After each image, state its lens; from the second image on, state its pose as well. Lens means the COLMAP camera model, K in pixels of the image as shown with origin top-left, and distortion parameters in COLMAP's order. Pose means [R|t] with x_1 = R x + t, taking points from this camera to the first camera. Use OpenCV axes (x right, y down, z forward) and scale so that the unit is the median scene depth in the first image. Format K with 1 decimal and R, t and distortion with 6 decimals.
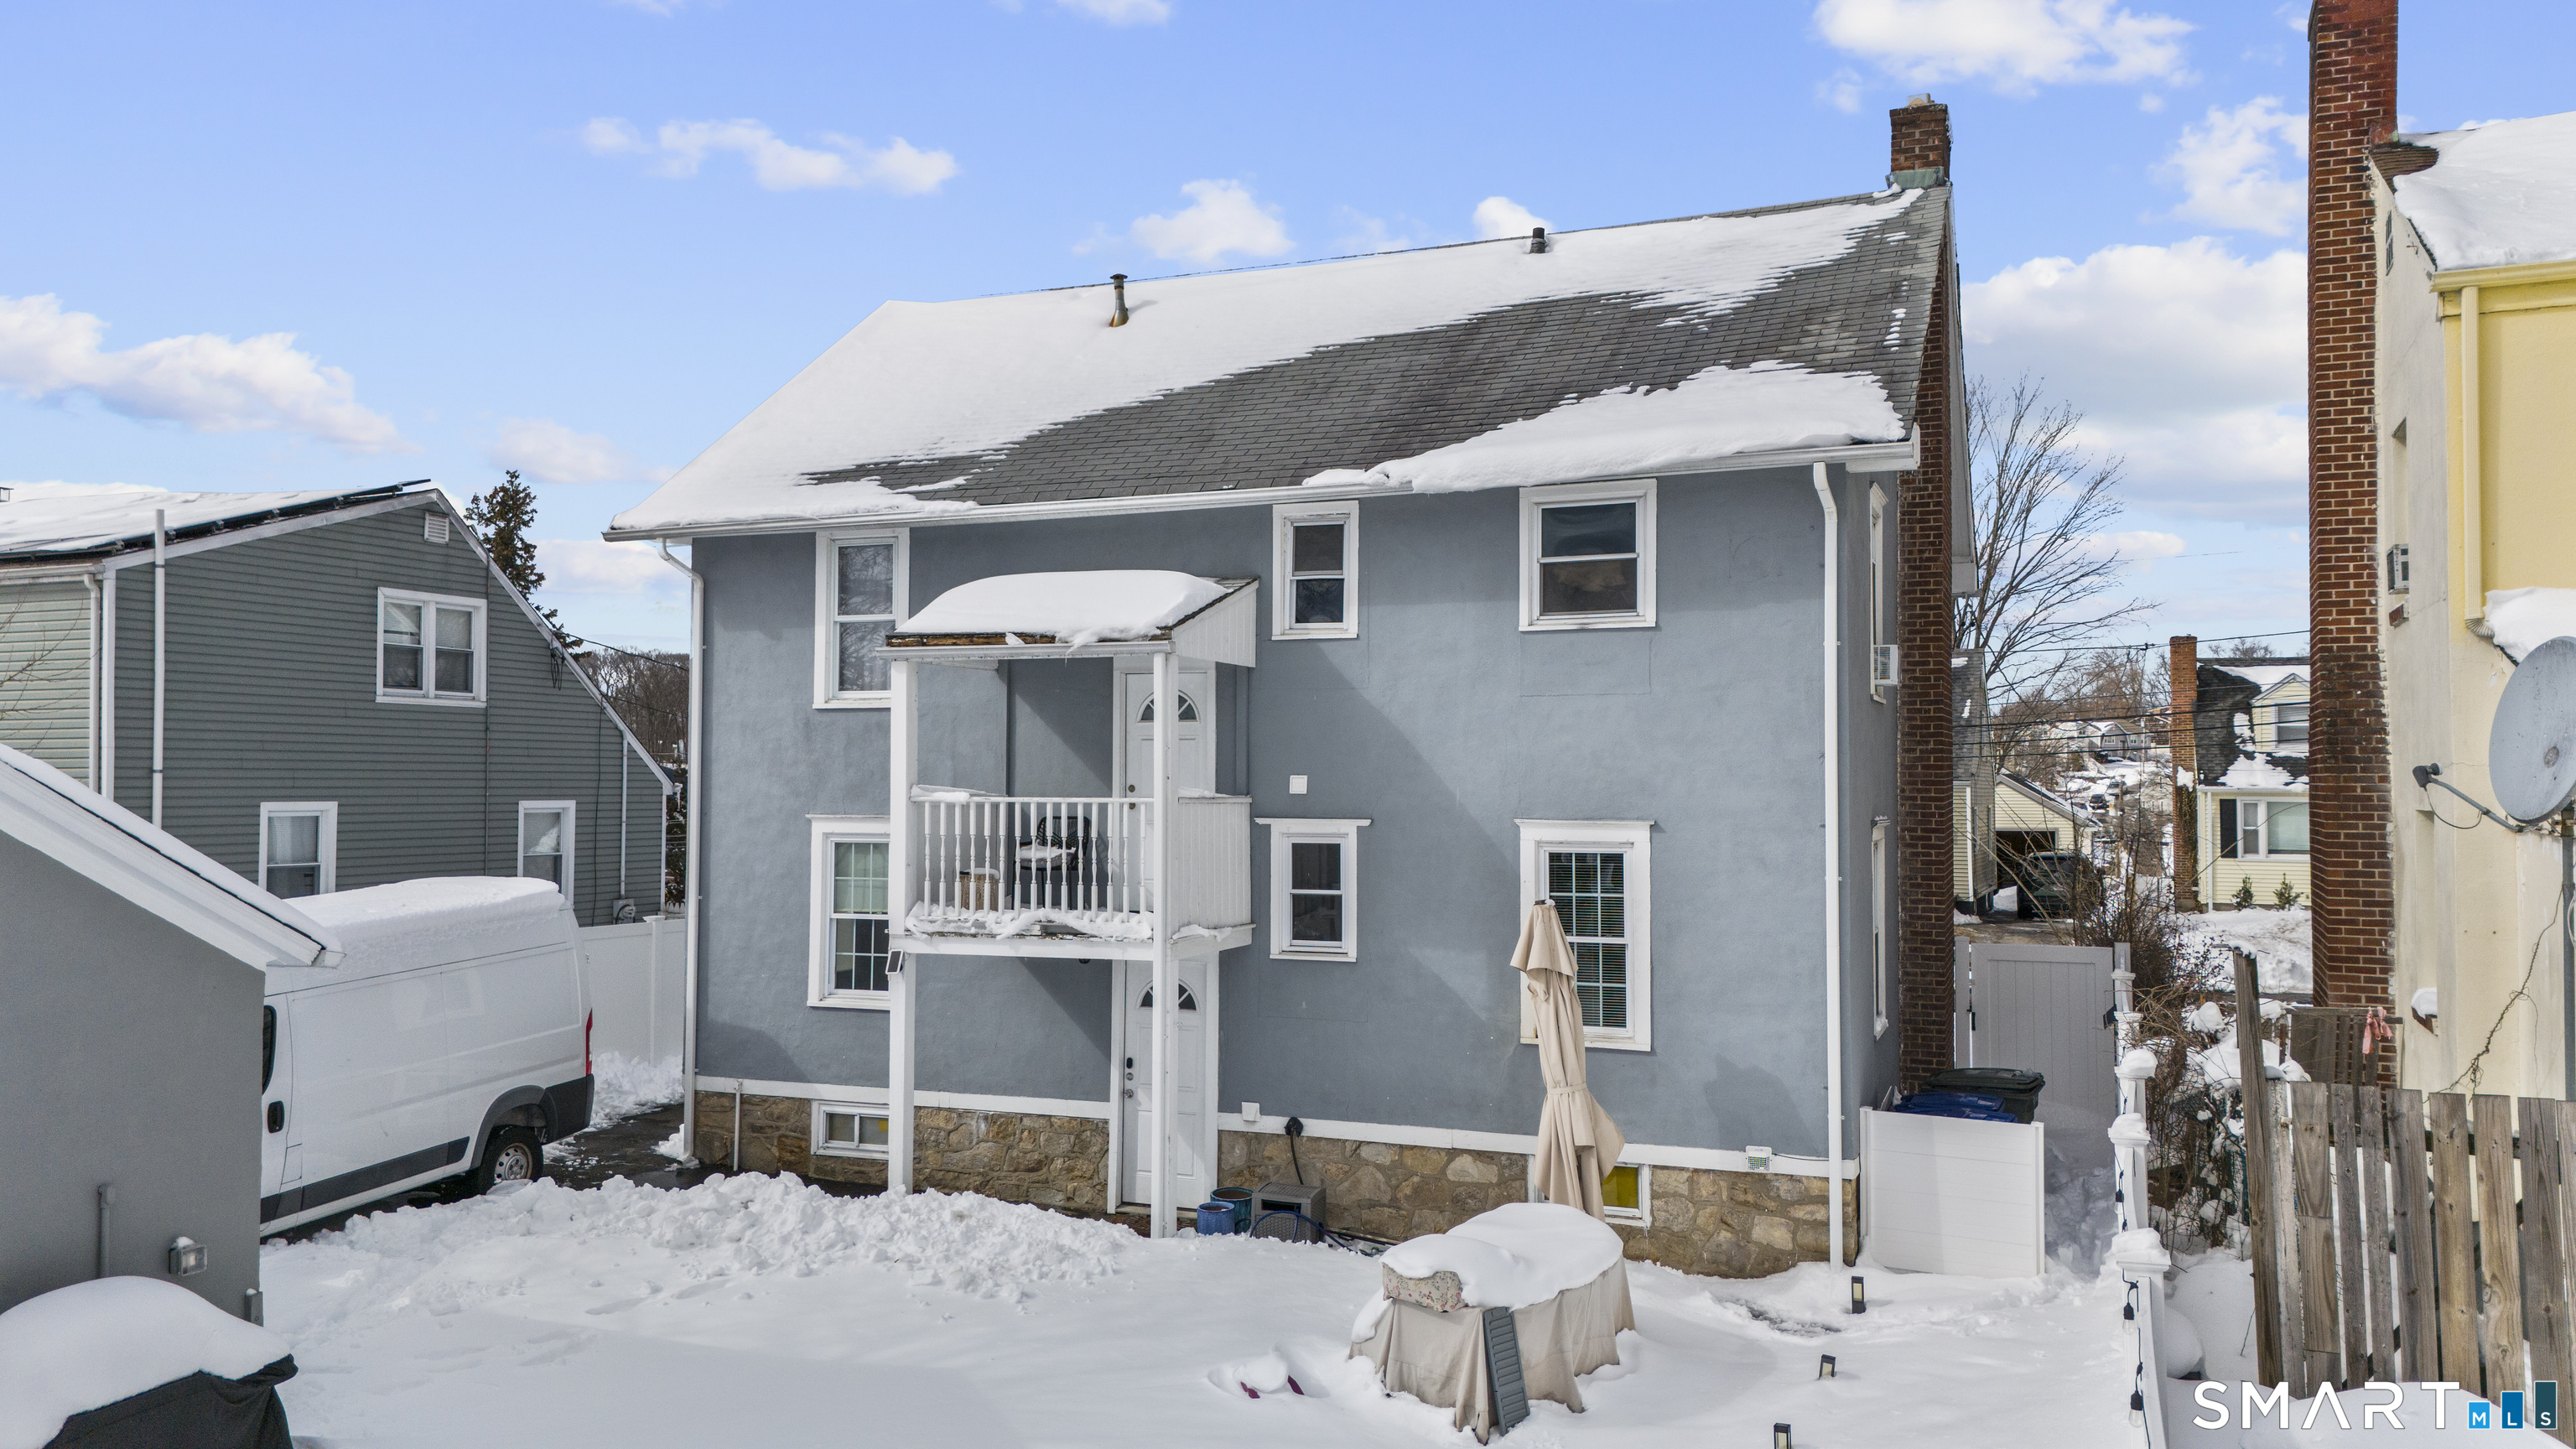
lens RADIAL K [[1871.7, 0, 1300.3], [0, 1871.7, 718.6], [0, 0, 1]] dist [0.118083, -0.161925]
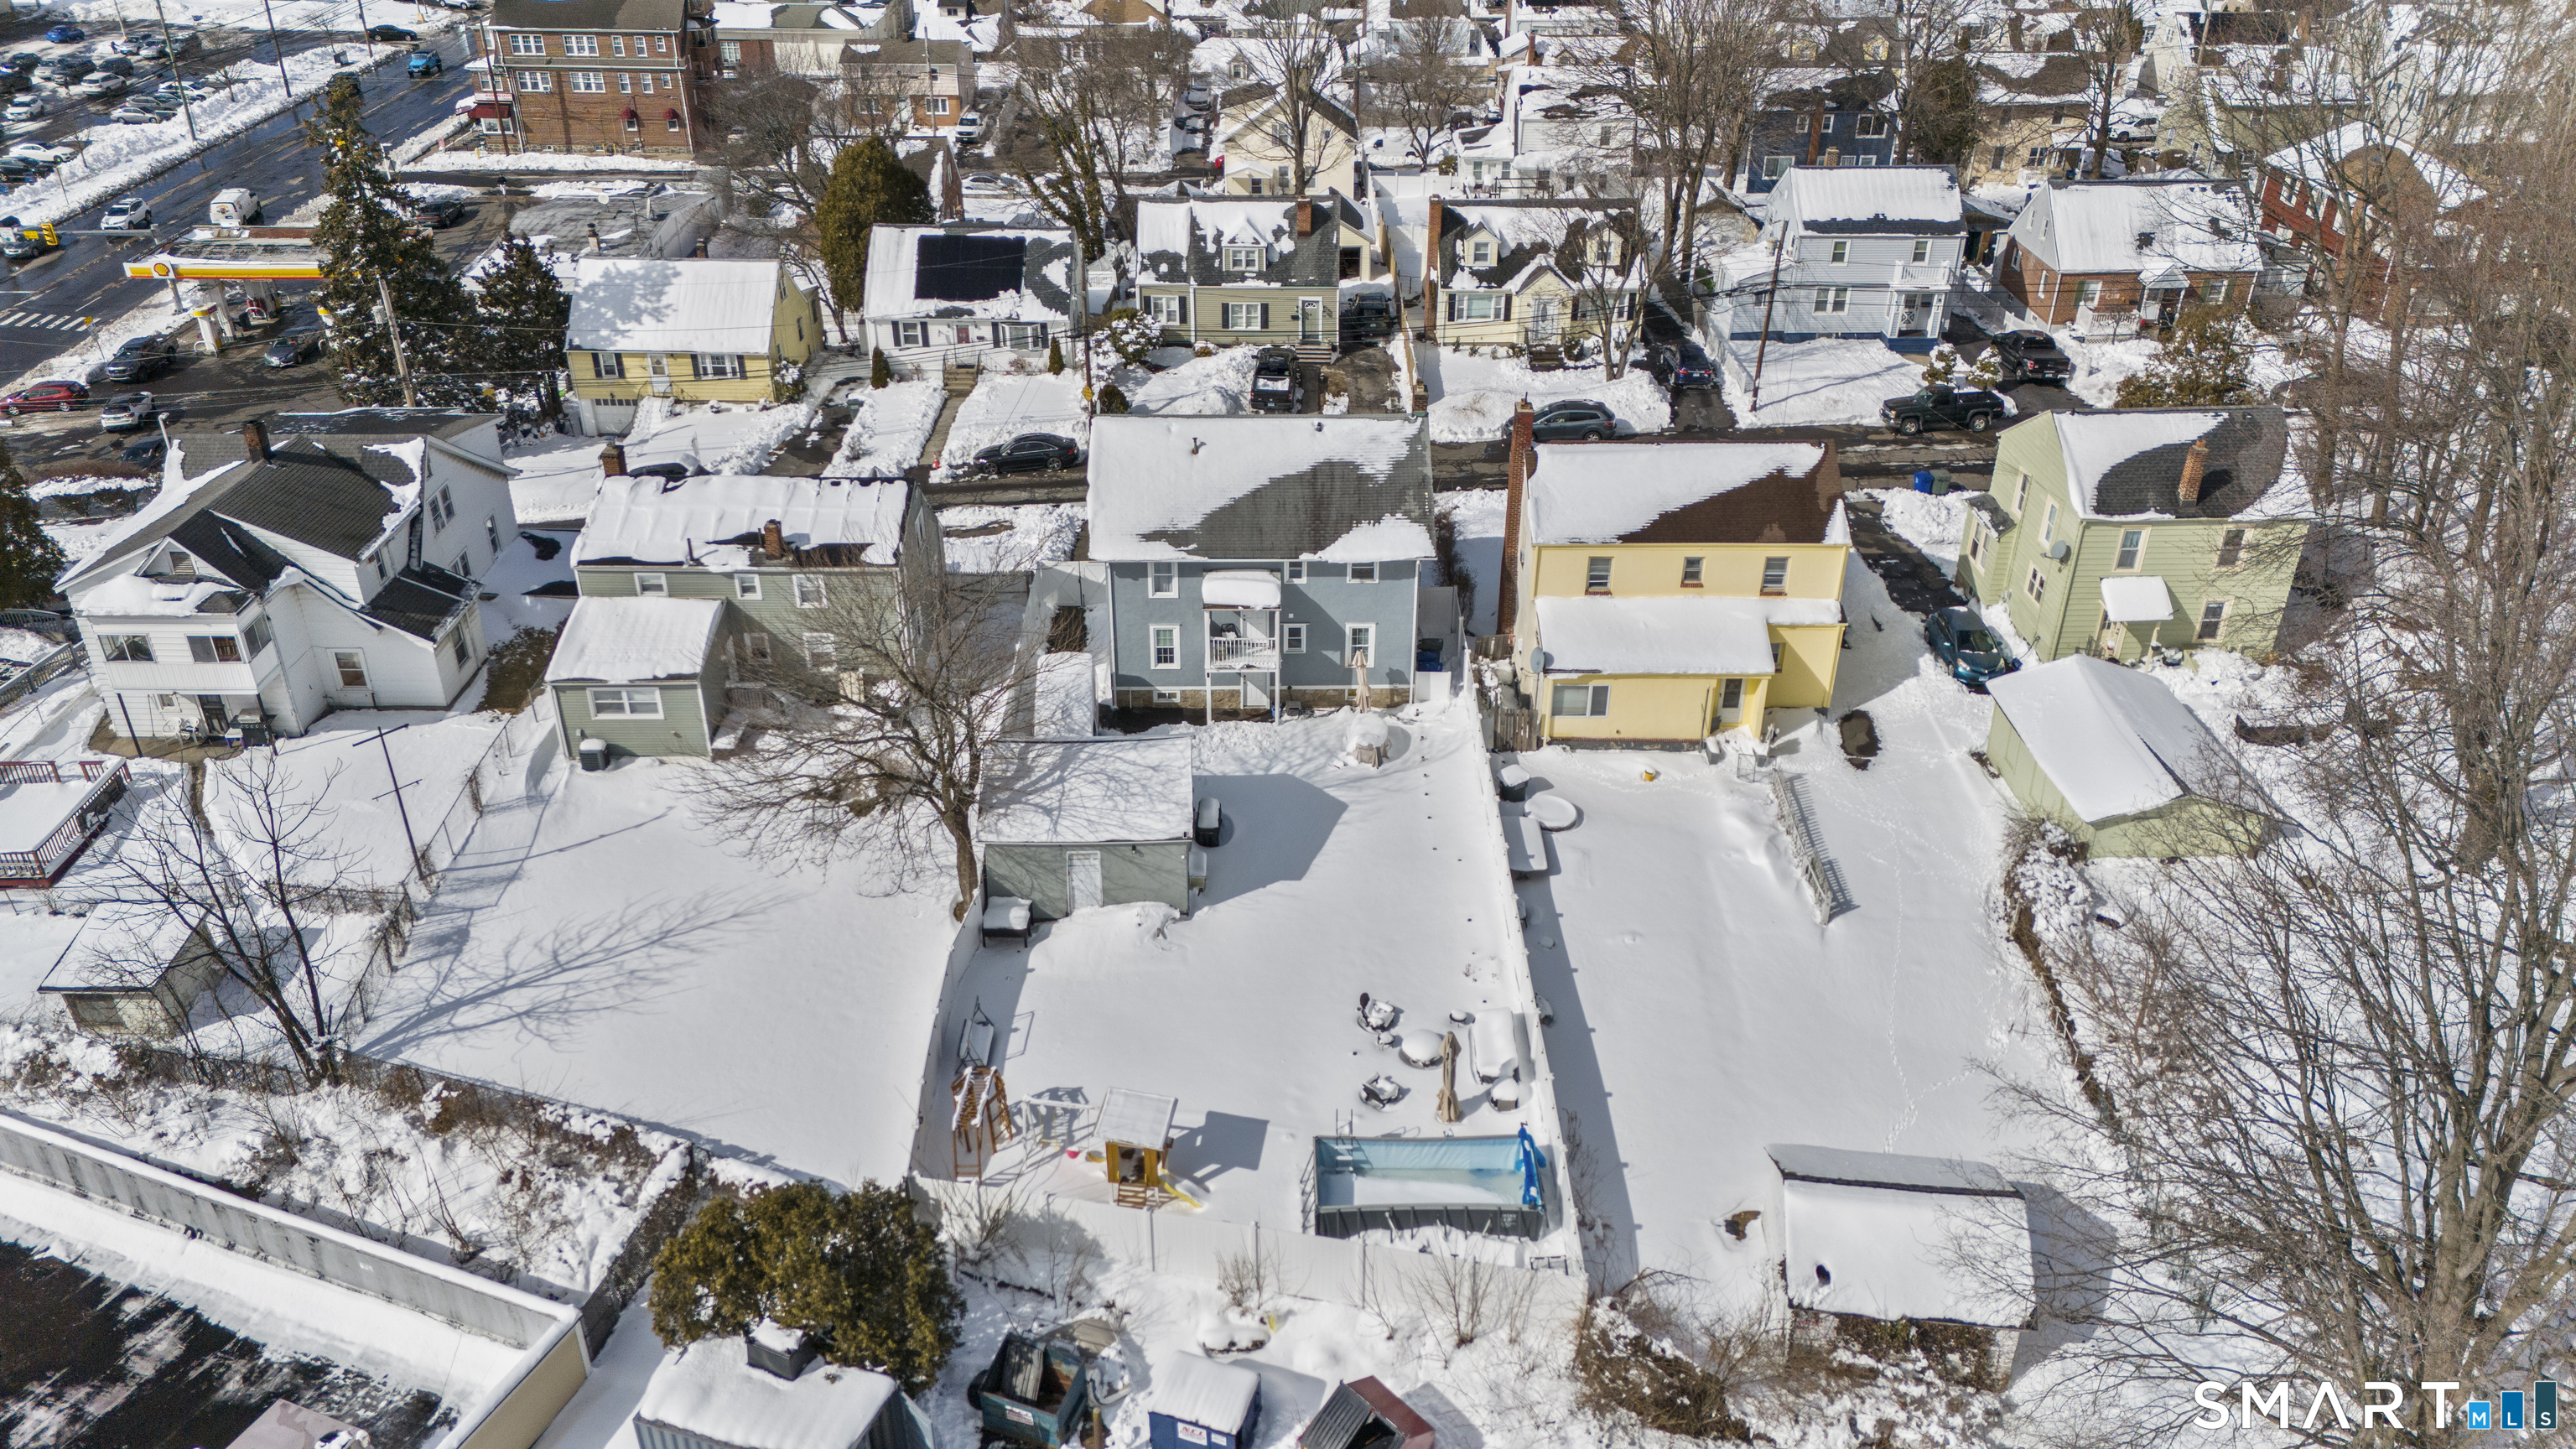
lens RADIAL K [[1871.7, 0, 1300.3], [0, 1871.7, 718.6], [0, 0, 1]] dist [0.118083, -0.161925]
pose [[0.914314, -0.199184, 0.352642, -1.491796], [-0.016530, 0.851629, 0.523885, -1.946300], [-0.404670, -0.484824, 0.775363, -2.332235]]
